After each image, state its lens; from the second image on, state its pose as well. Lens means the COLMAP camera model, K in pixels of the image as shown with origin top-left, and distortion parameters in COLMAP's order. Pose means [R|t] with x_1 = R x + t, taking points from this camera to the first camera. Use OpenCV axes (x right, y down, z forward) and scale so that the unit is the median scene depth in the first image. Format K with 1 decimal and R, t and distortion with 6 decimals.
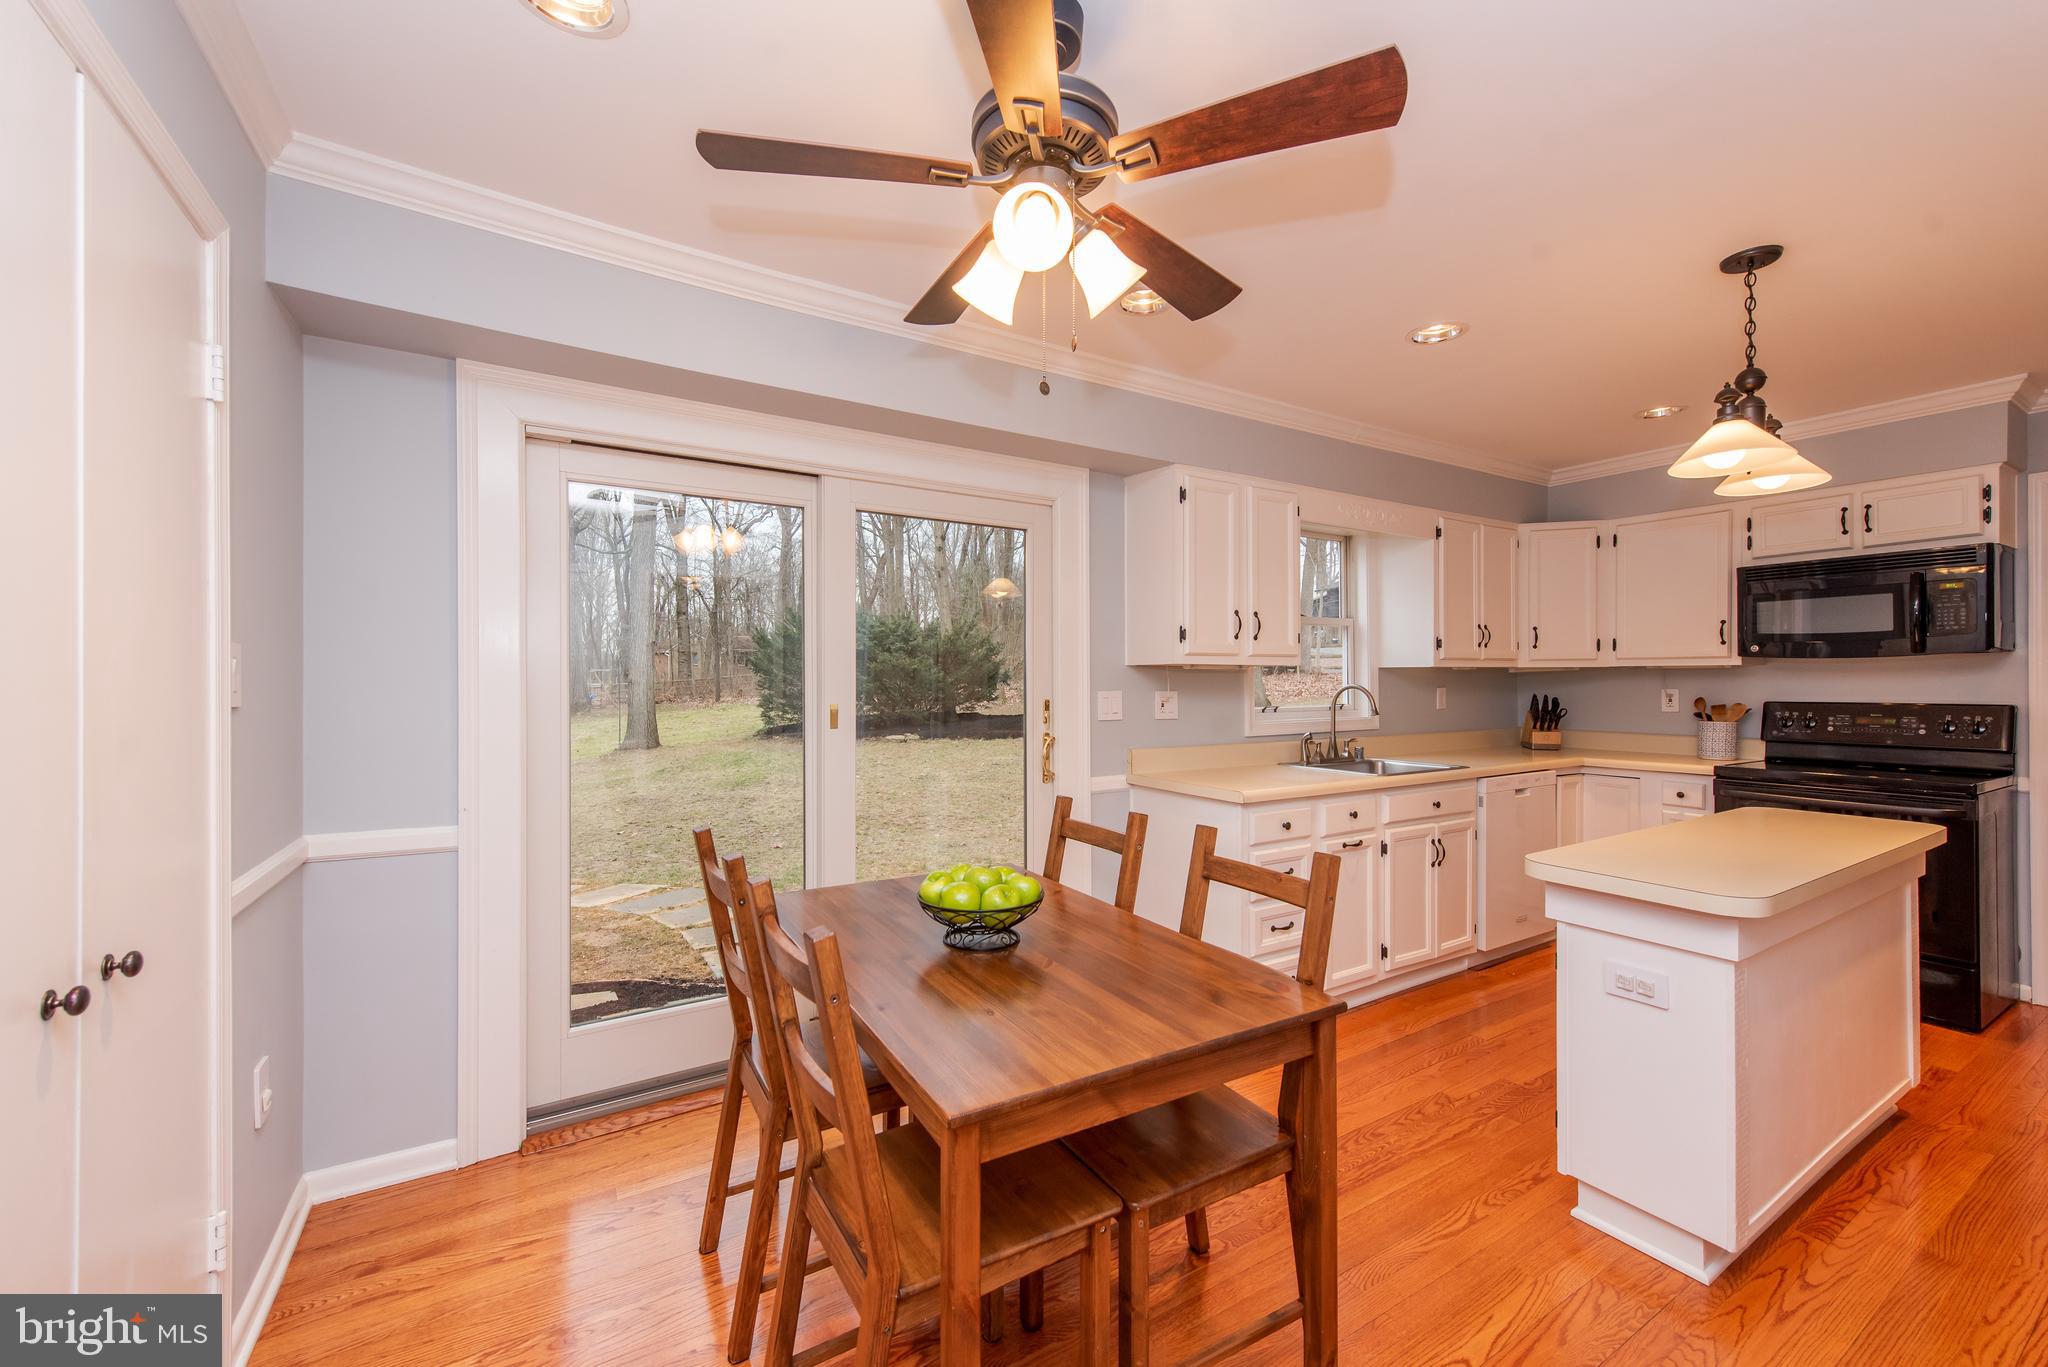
lens RADIAL K [[802.8, 0, 1027.8], [0, 802.8, 683.2], [0, 0, 1]] dist [0.014992, -0.003687]
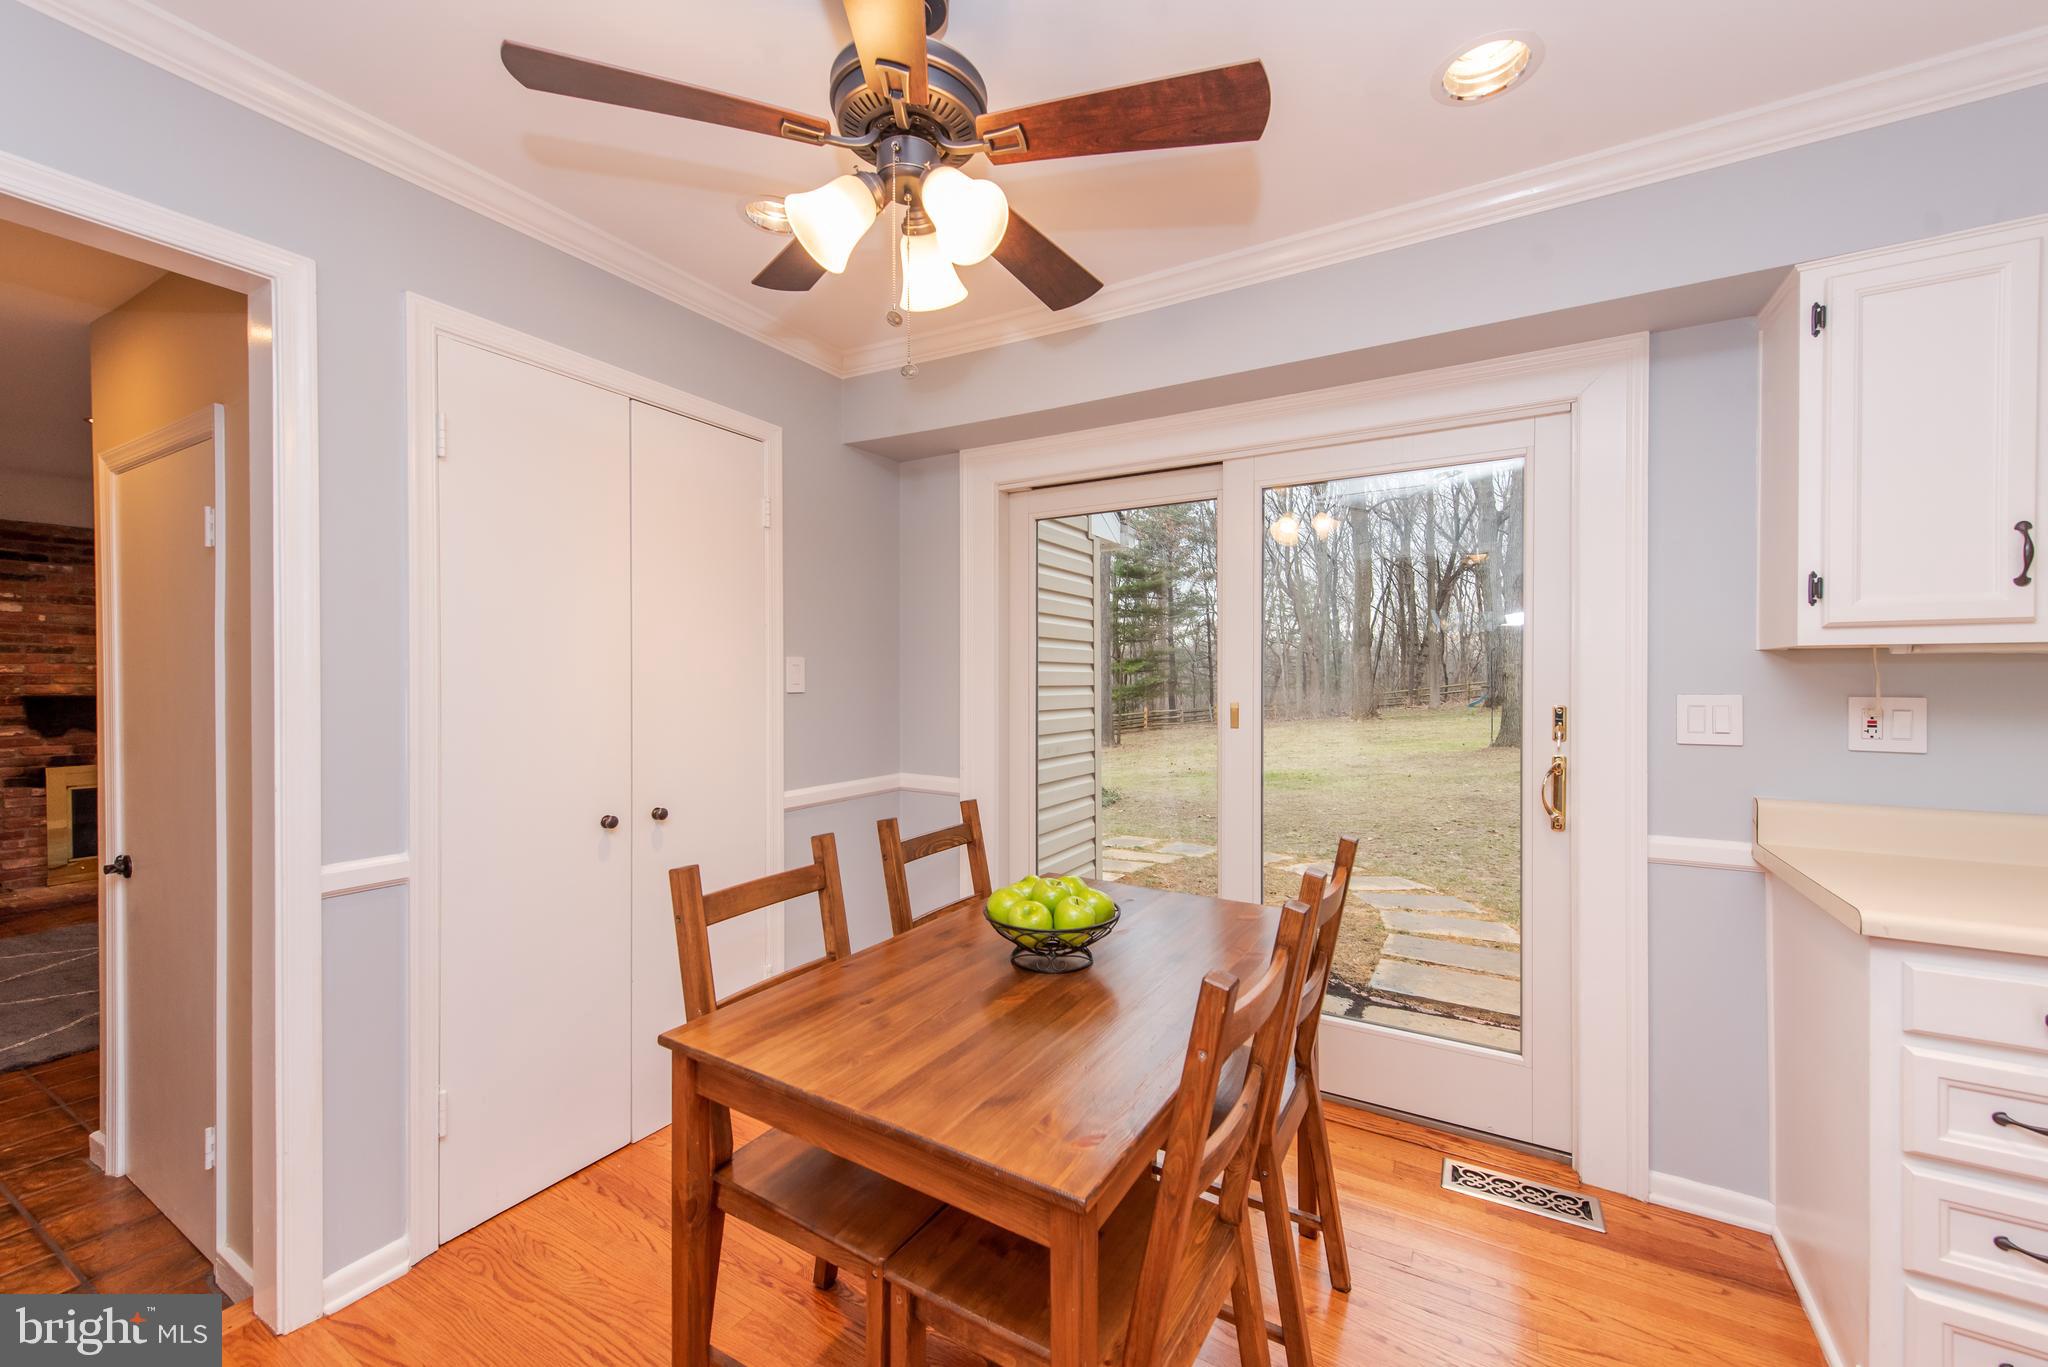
lens RADIAL K [[802.8, 0, 1024.9], [0, 802.8, 681.5], [0, 0, 1]] dist [0.014992, -0.003687]
pose [[0.472654, 0.006760, -0.881222, 0.359793], [-0.000035, 0.999971, 0.007653, -0.004039], [0.881248, -0.003586, 0.472640, 0.261159]]
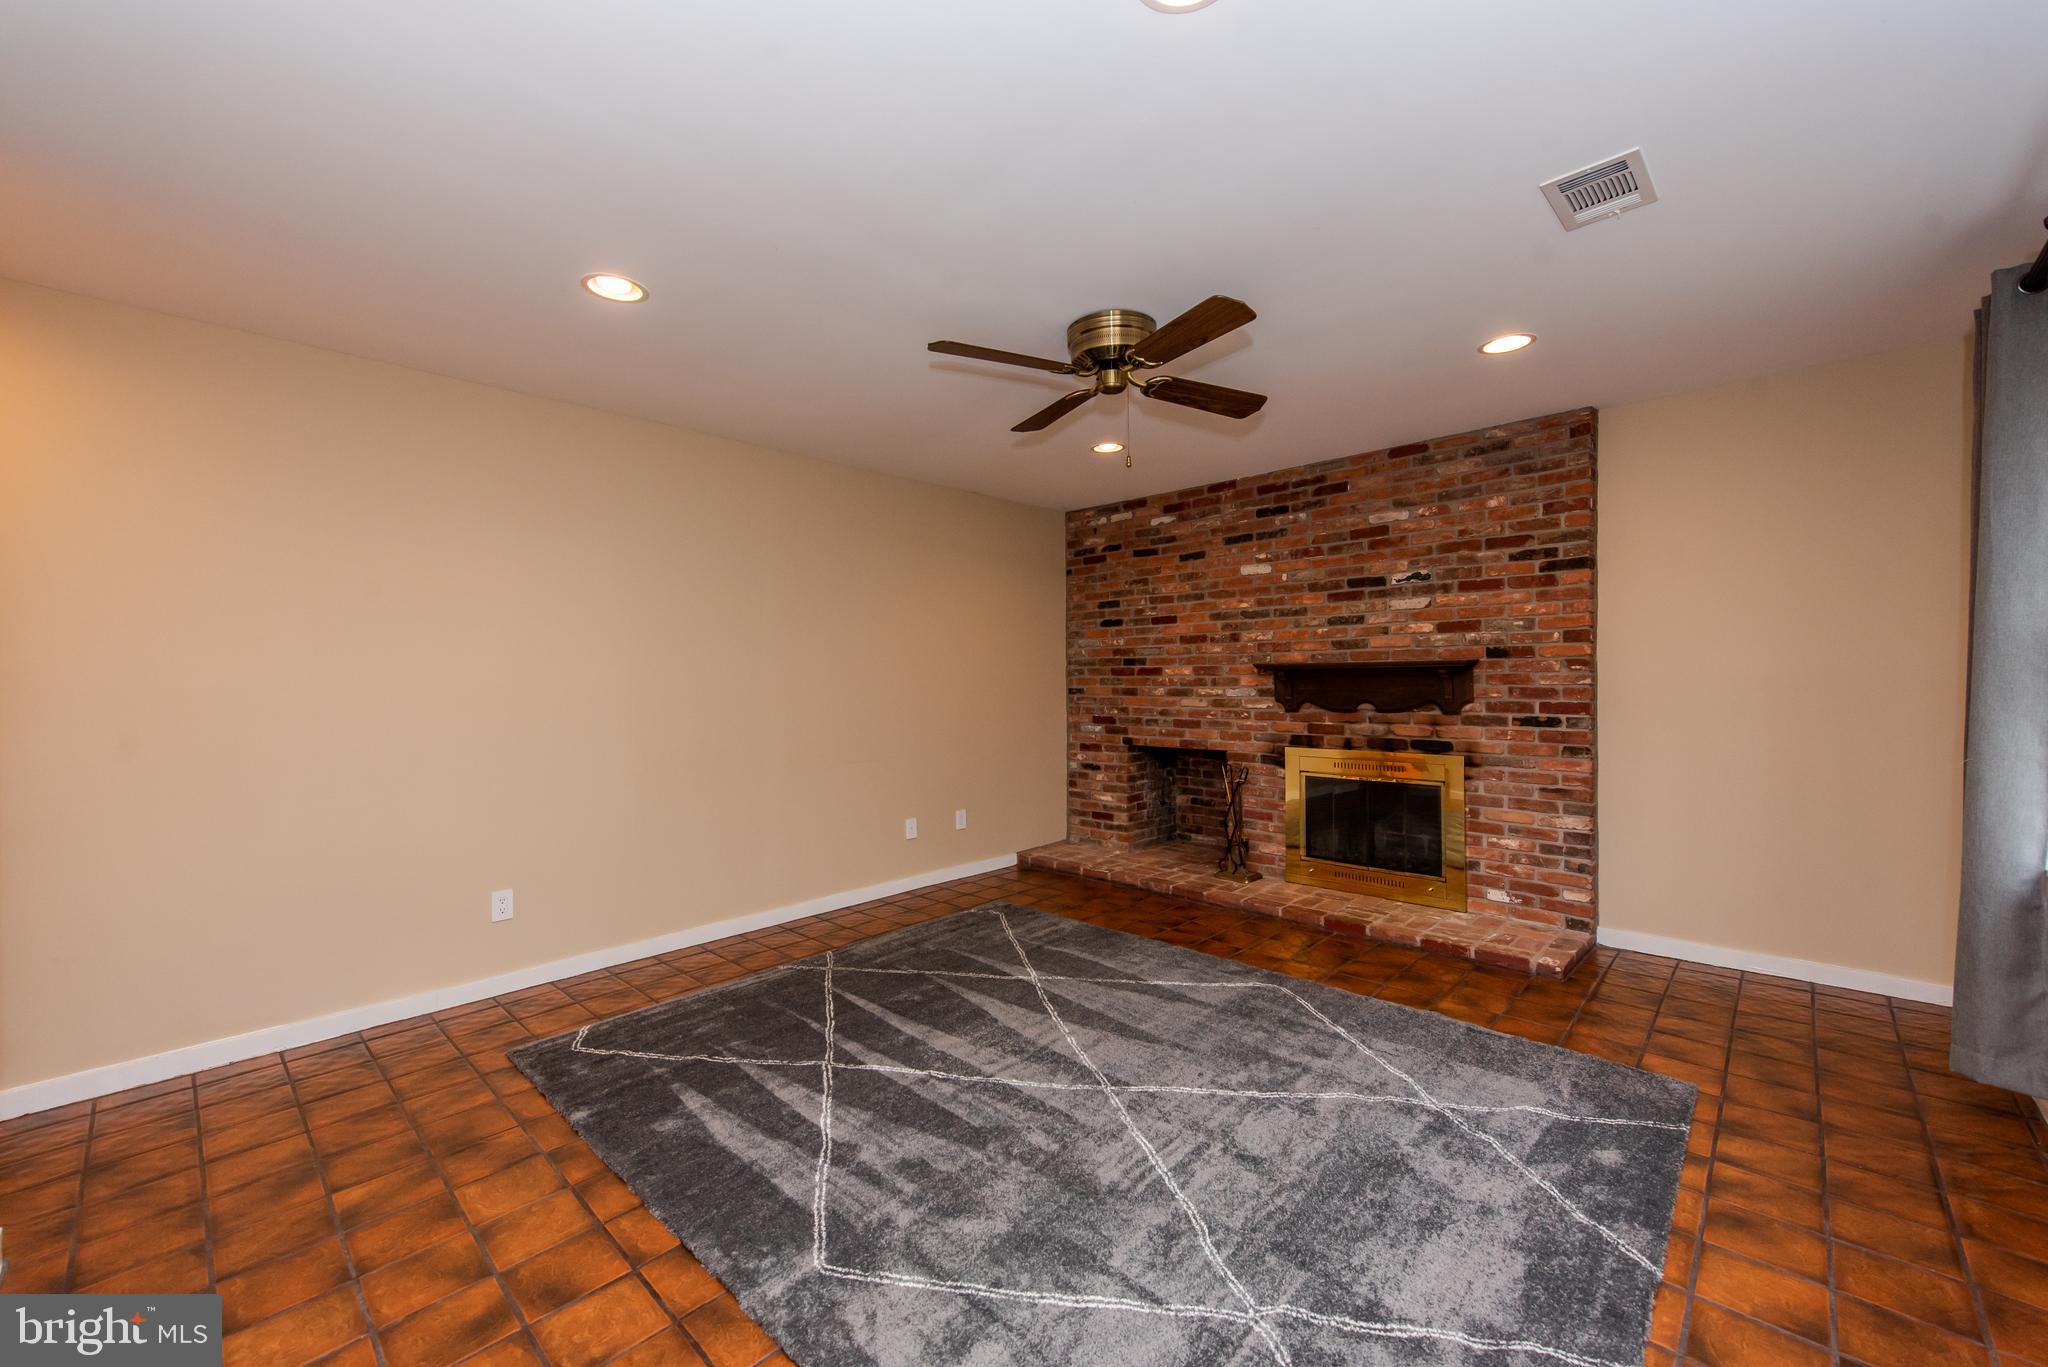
lens RADIAL K [[802.8, 0, 1033.7], [0, 802.8, 685.1], [0, 0, 1]] dist [0.014992, -0.003687]
pose [[-0.967674, 0.017211, -0.251616, -1.140167], [0.015135, 0.999834, 0.010185, 0.048875], [0.251749, 0.006047, -0.967774, 0.551002]]
